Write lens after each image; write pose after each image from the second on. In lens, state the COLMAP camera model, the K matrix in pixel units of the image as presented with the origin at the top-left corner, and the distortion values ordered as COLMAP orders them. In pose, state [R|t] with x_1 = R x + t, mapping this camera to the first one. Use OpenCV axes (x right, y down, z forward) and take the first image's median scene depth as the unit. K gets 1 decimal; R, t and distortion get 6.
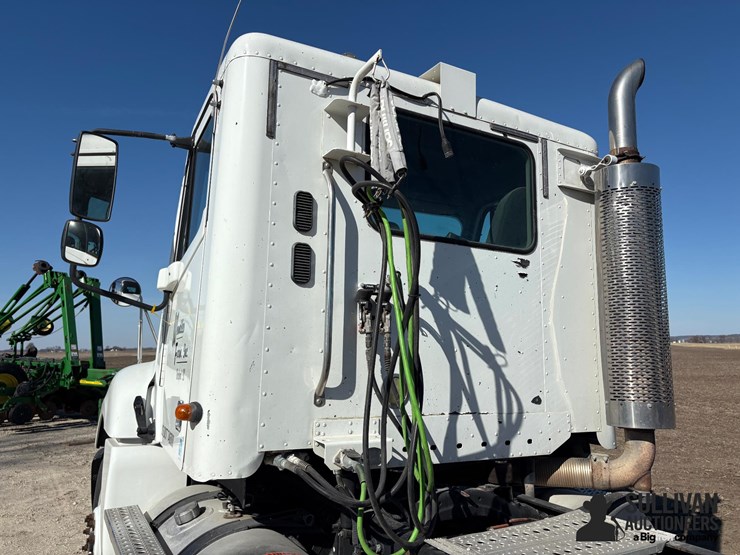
lens RADIAL K [[564.5, 0, 370.1], [0, 564.5, 267.6], [0, 0, 1]] dist [0.040192, -0.044272]
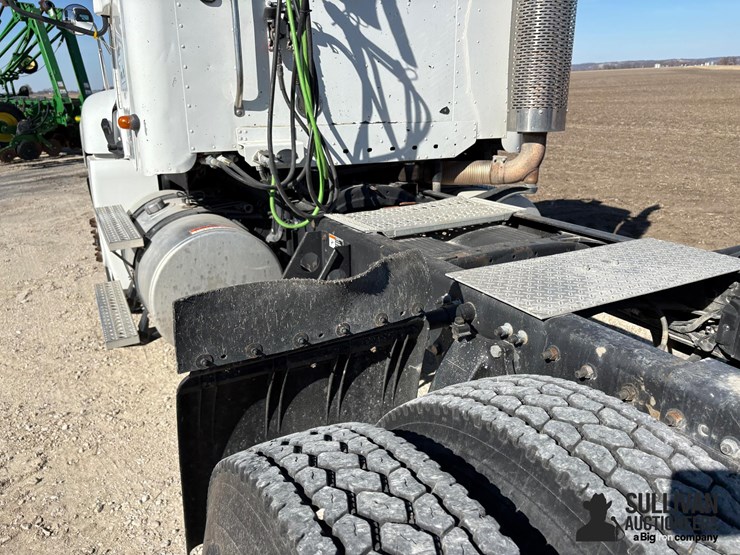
lens RADIAL K [[564.5, 0, 365.3], [0, 564.5, 271.4], [0, 0, 1]] dist [0.040192, -0.044272]
pose [[0.999374, -0.020185, -0.029044, 0.163790], [0.031023, 0.894636, 0.445718, 0.010234], [0.016987, -0.446340, 0.894702, -0.170383]]
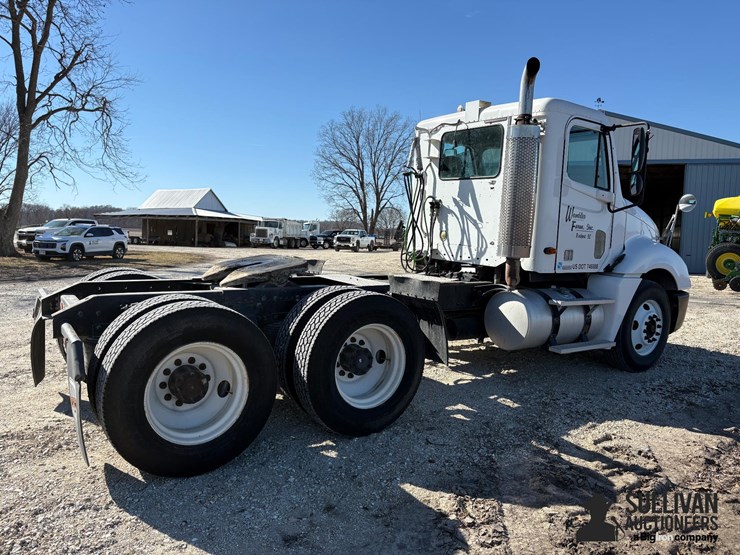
lens RADIAL K [[564.5, 0, 372.1], [0, 564.5, 270.8], [0, 0, 1]] dist [0.040192, -0.044272]
pose [[0.103069, 0.071410, -0.992108, 2.572418], [0.117710, 0.989535, 0.083454, 0.097855], [0.987685, -0.125383, 0.093585, 0.292210]]
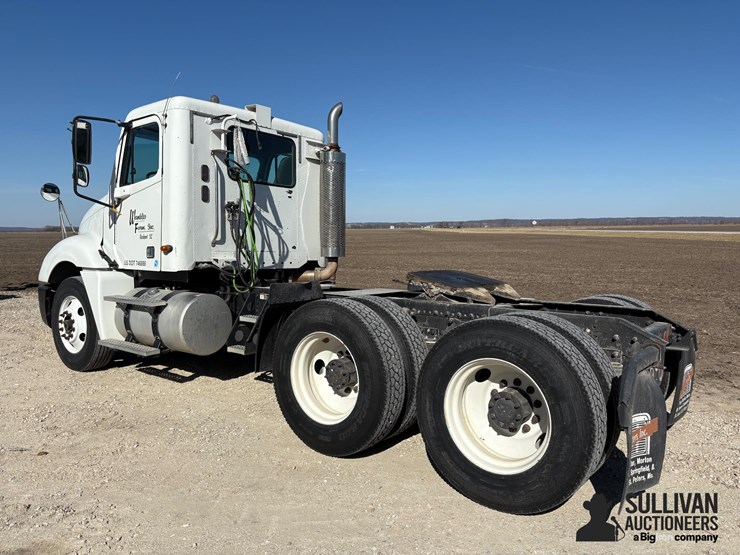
lens RADIAL K [[564.5, 0, 392.0], [0, 564.5, 283.0], [0, 0, 1]] dist [0.040192, -0.044272]
pose [[0.909788, -0.038408, 0.413293, -0.365700], [-0.056427, 0.975021, 0.214825, -0.180974], [-0.411220, -0.218766, 0.884895, -1.478467]]
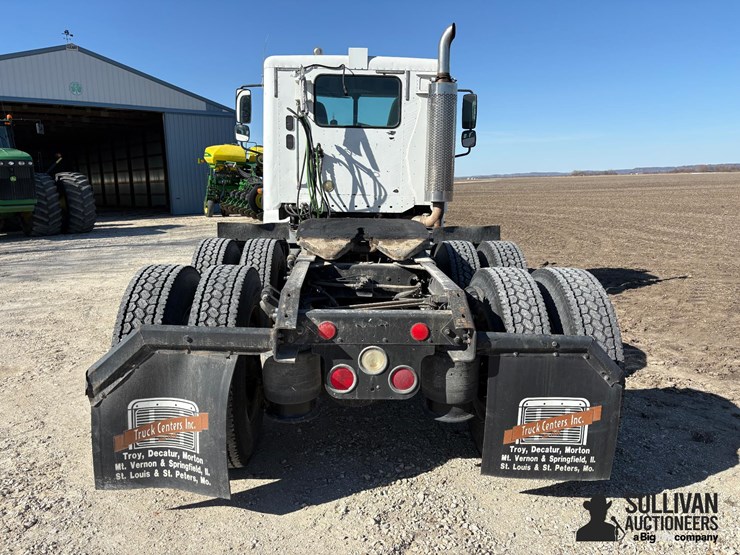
lens RADIAL K [[564.5, 0, 357.8], [0, 564.5, 273.1], [0, 0, 1]] dist [0.040192, -0.044272]
pose [[0.885840, 0.065612, -0.459328, 1.321720], [0.076012, 0.956056, 0.283160, -0.132636], [0.457722, -0.285749, 0.841925, -1.255420]]
